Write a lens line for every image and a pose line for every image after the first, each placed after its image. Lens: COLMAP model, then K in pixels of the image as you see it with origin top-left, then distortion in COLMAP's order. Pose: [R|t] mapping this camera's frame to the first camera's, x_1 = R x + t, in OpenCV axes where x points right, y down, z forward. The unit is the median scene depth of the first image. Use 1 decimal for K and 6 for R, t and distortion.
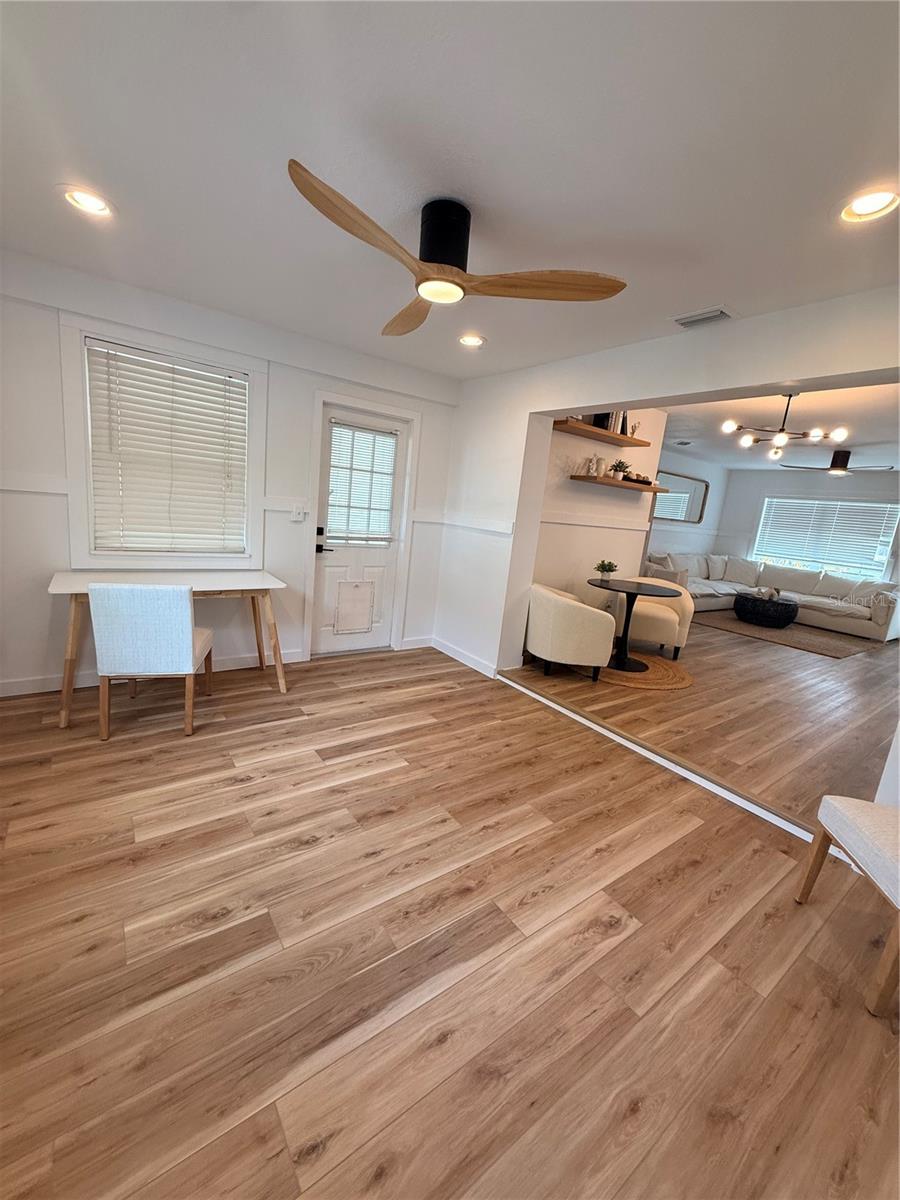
lens RADIAL K [[478.7, 0, 448.1], [0, 478.7, 600.0], [0, 0, 1]] dist [-0.003427, -0.000579]
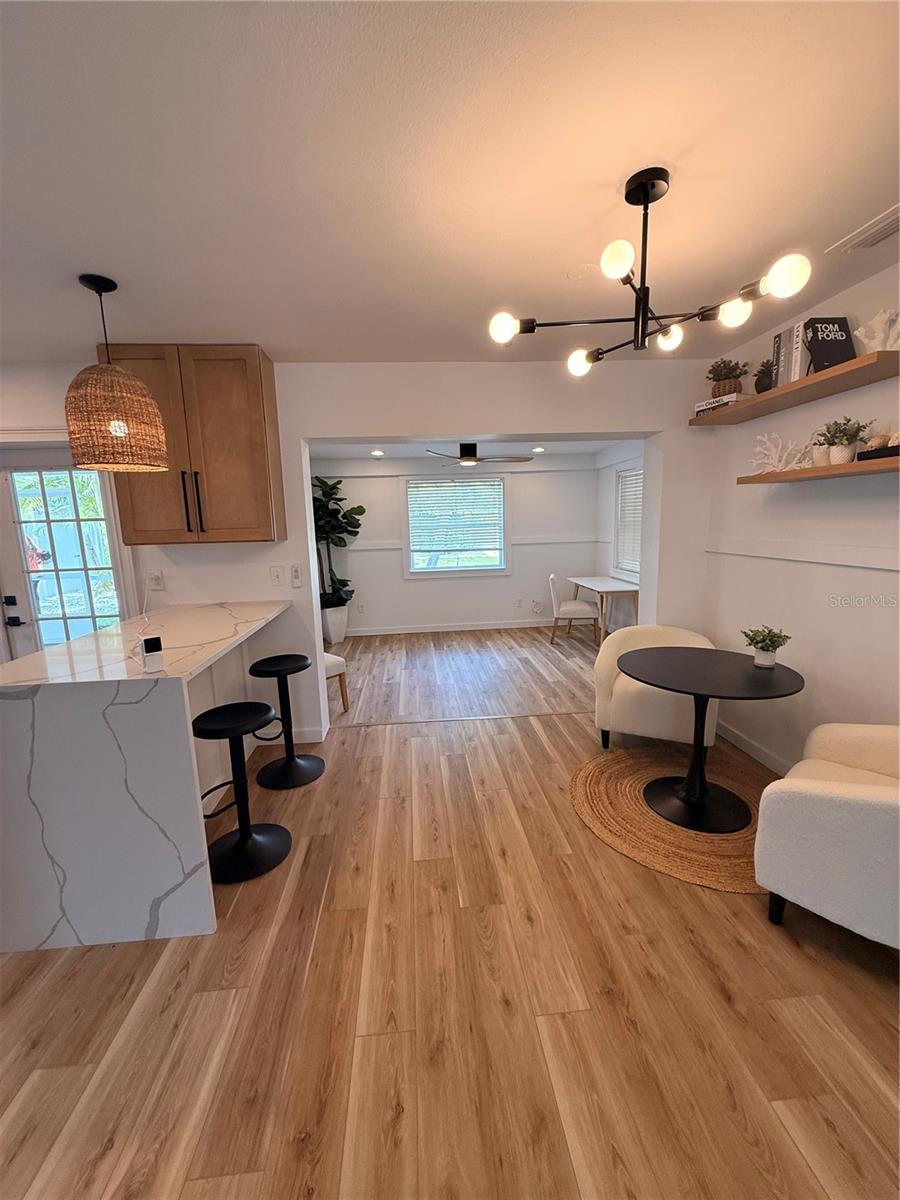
lens RADIAL K [[478.7, 0, 448.1], [0, 478.7, 600.0], [0, 0, 1]] dist [-0.003427, -0.000579]
pose [[-0.524138, 0.057424, -0.849695, 1.582361], [-0.192646, 0.963868, 0.183974, -0.233822], [0.829558, 0.260118, -0.494137, 1.593754]]
